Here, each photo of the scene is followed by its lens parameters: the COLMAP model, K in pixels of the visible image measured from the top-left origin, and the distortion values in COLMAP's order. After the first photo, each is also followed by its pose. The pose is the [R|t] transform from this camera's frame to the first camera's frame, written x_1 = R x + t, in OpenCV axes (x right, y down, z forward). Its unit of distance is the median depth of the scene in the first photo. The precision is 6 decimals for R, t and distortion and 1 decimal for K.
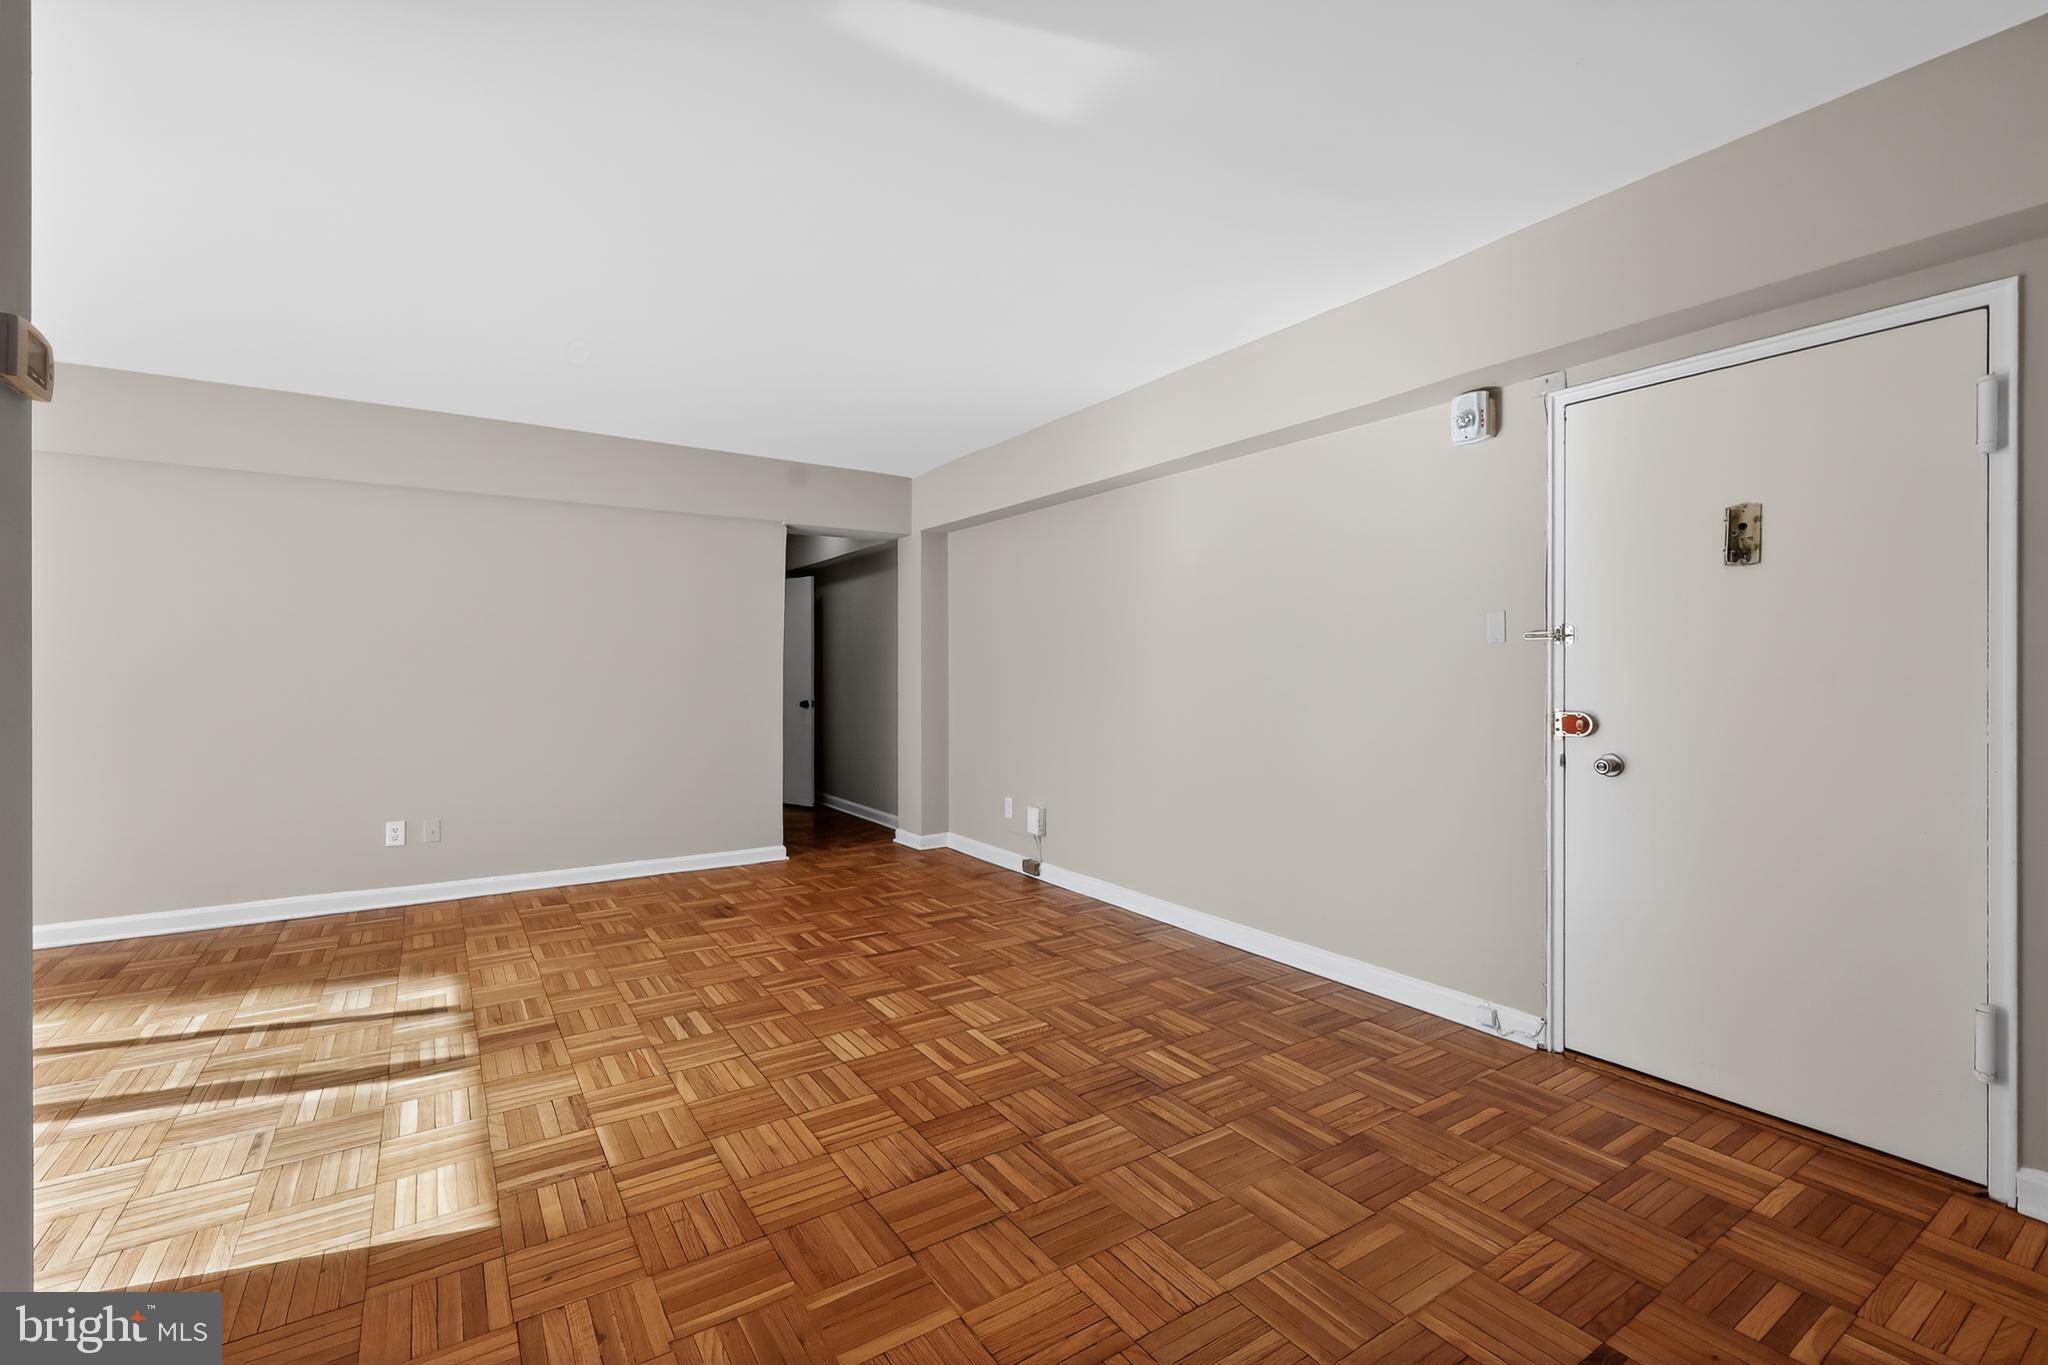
lens RADIAL K [[893.8, 0, 1032.8], [0, 893.8, 672.7], [0, 0, 1]] dist [0.004719, -0.000544]
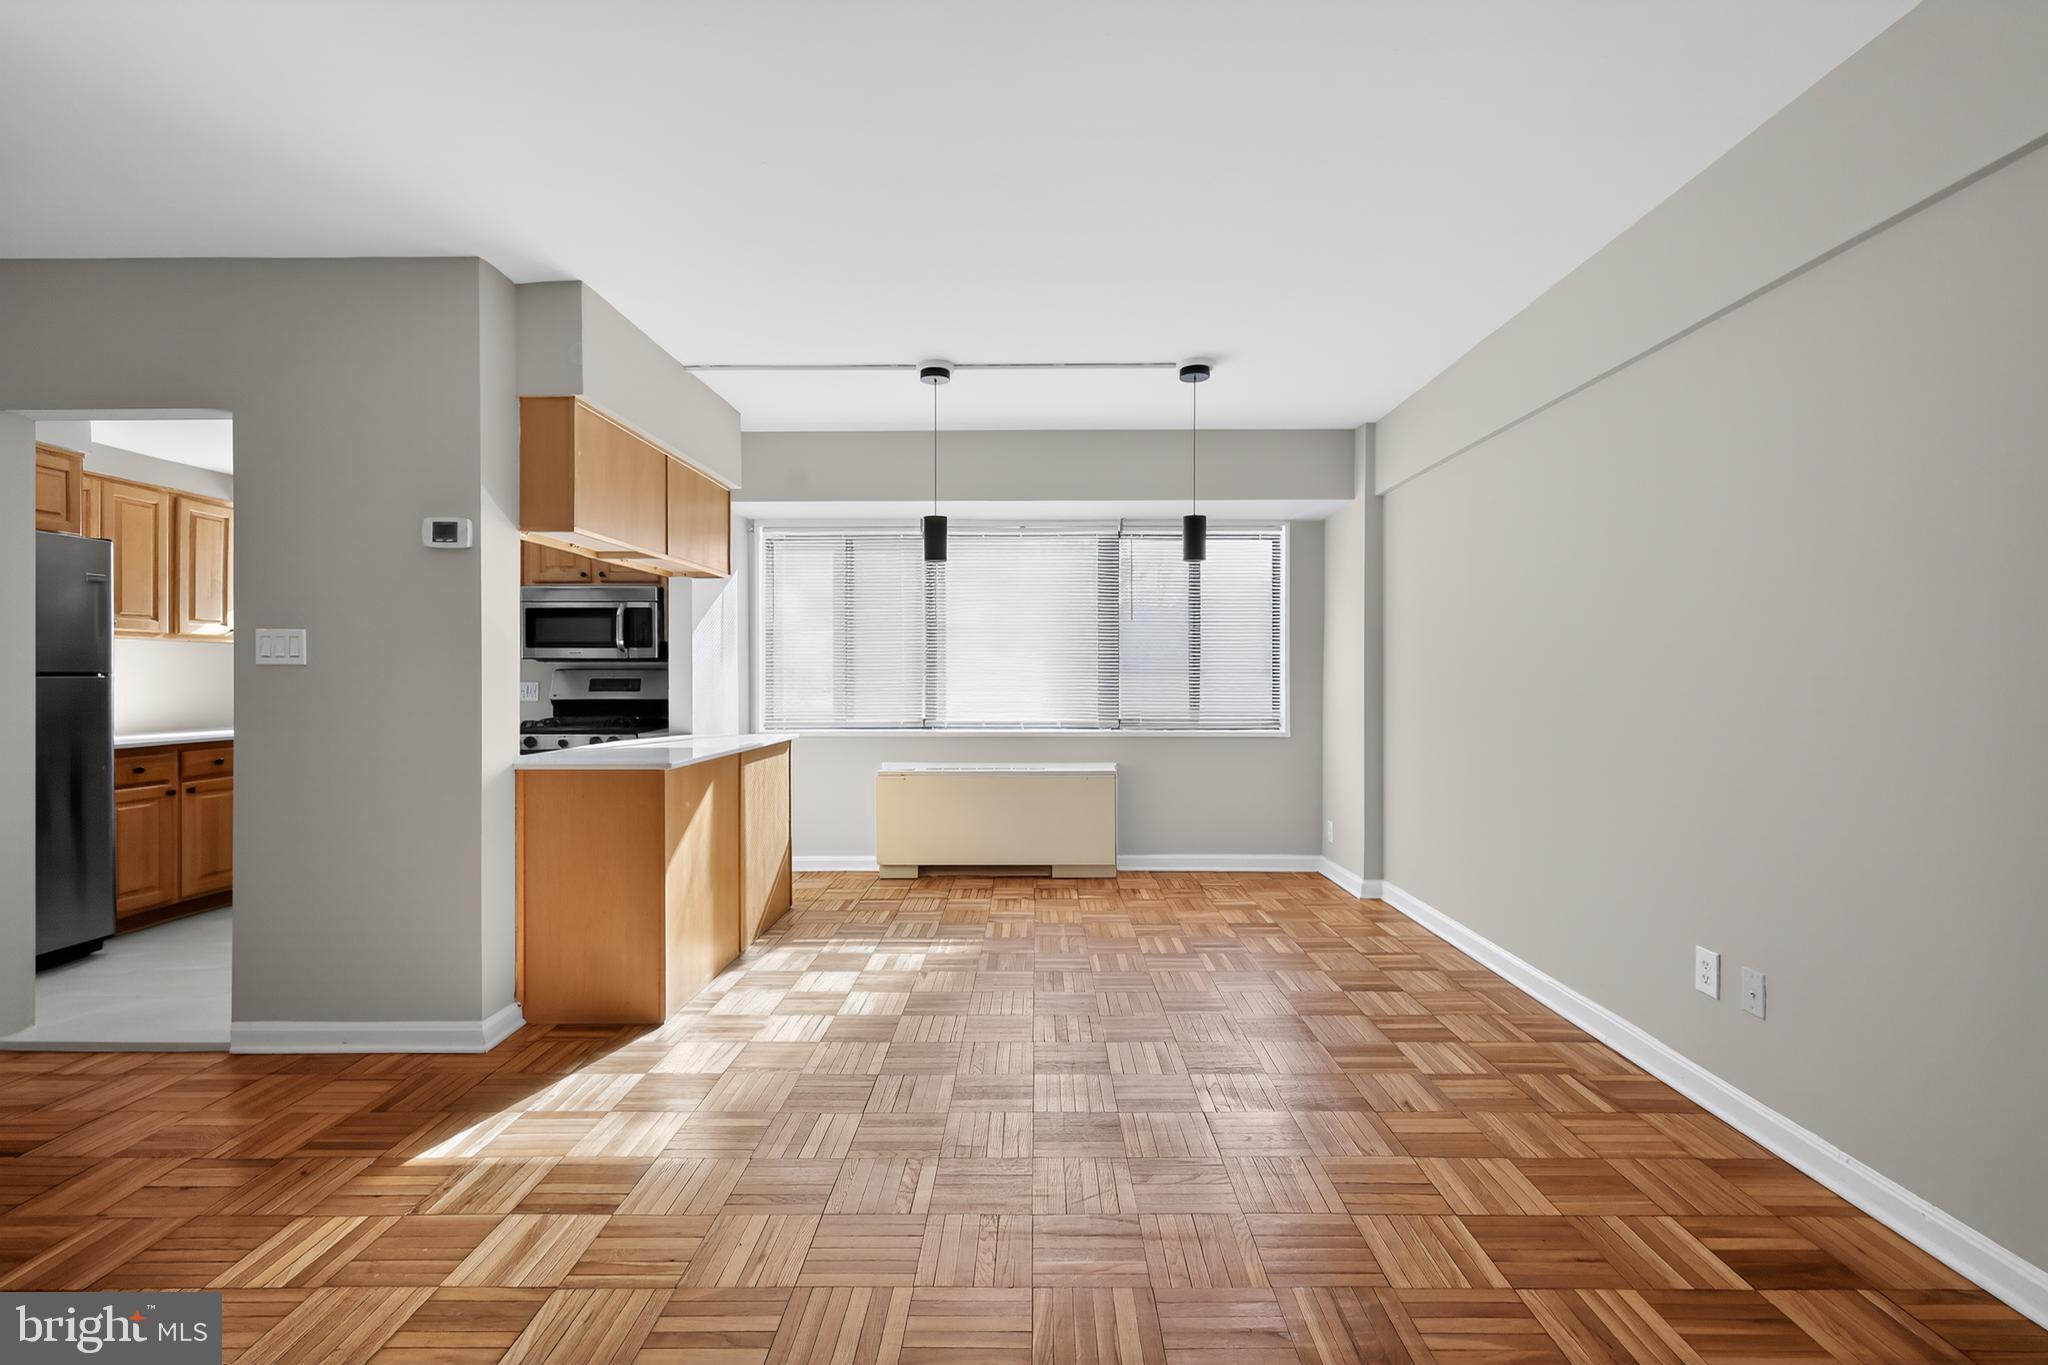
lens RADIAL K [[893.8, 0, 1024.5], [0, 893.8, 676.0], [0, 0, 1]] dist [0.004719, -0.000544]
pose [[-0.570219, 0.004315, -0.821481, -0.055880], [0.002871, 0.999991, 0.003260, -0.000727], [0.821488, -0.000500, -0.570226, 1.450625]]
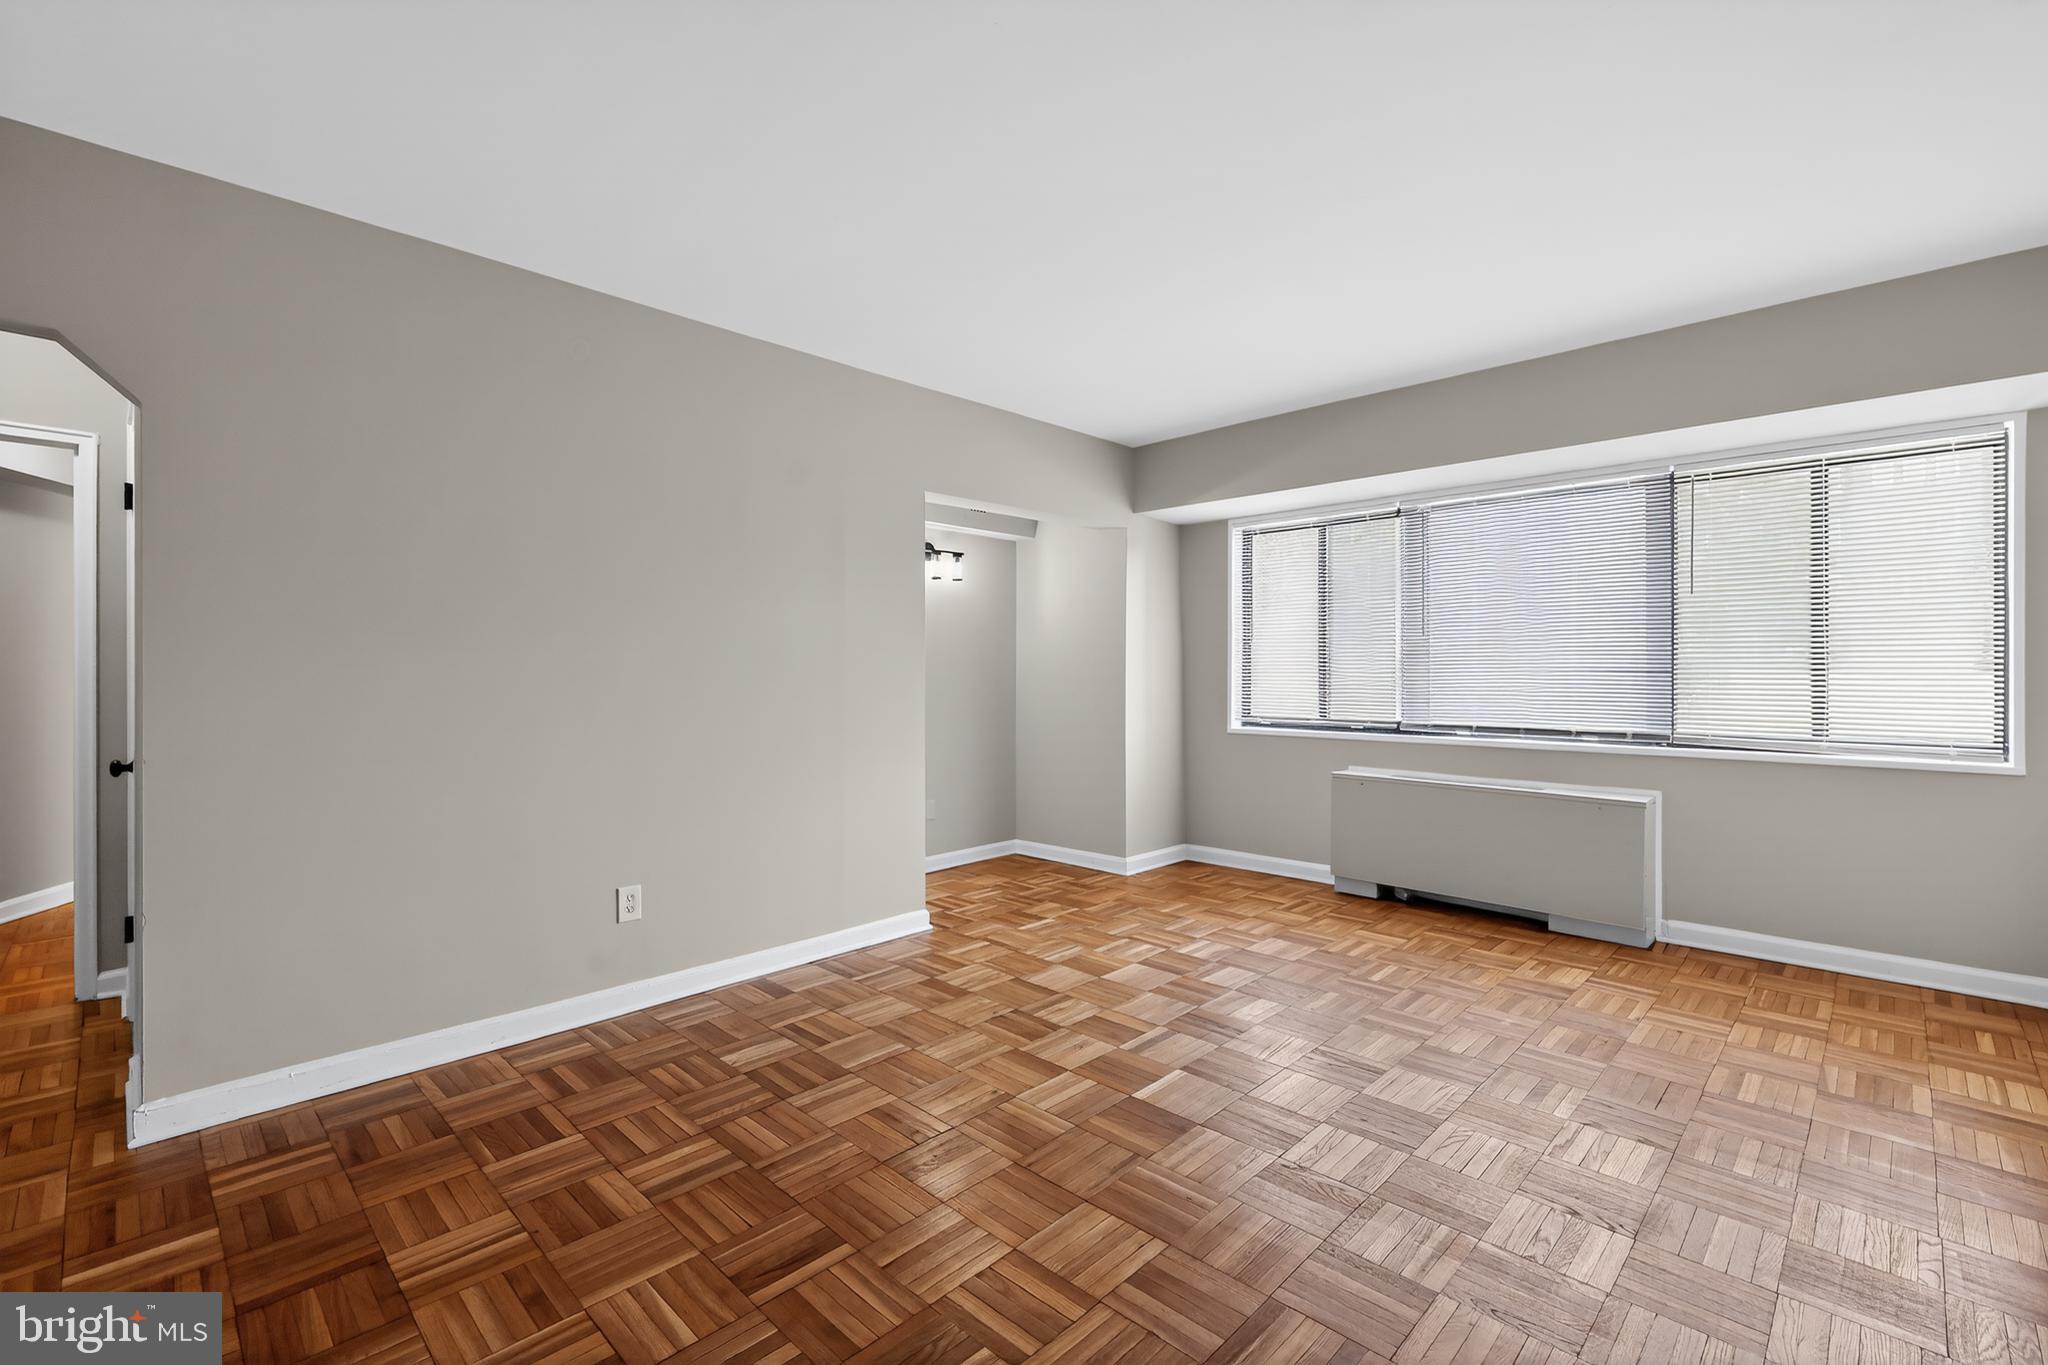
lens RADIAL K [[893.8, 0, 1030.0], [0, 893.8, 675.7], [0, 0, 1]] dist [0.004719, -0.000544]
pose [[-0.980957, -0.002889, -0.194202, -0.472097], [-0.004150, 0.999973, 0.006091, 0.005796], [0.194179, 0.006781, -0.980943, 1.675073]]
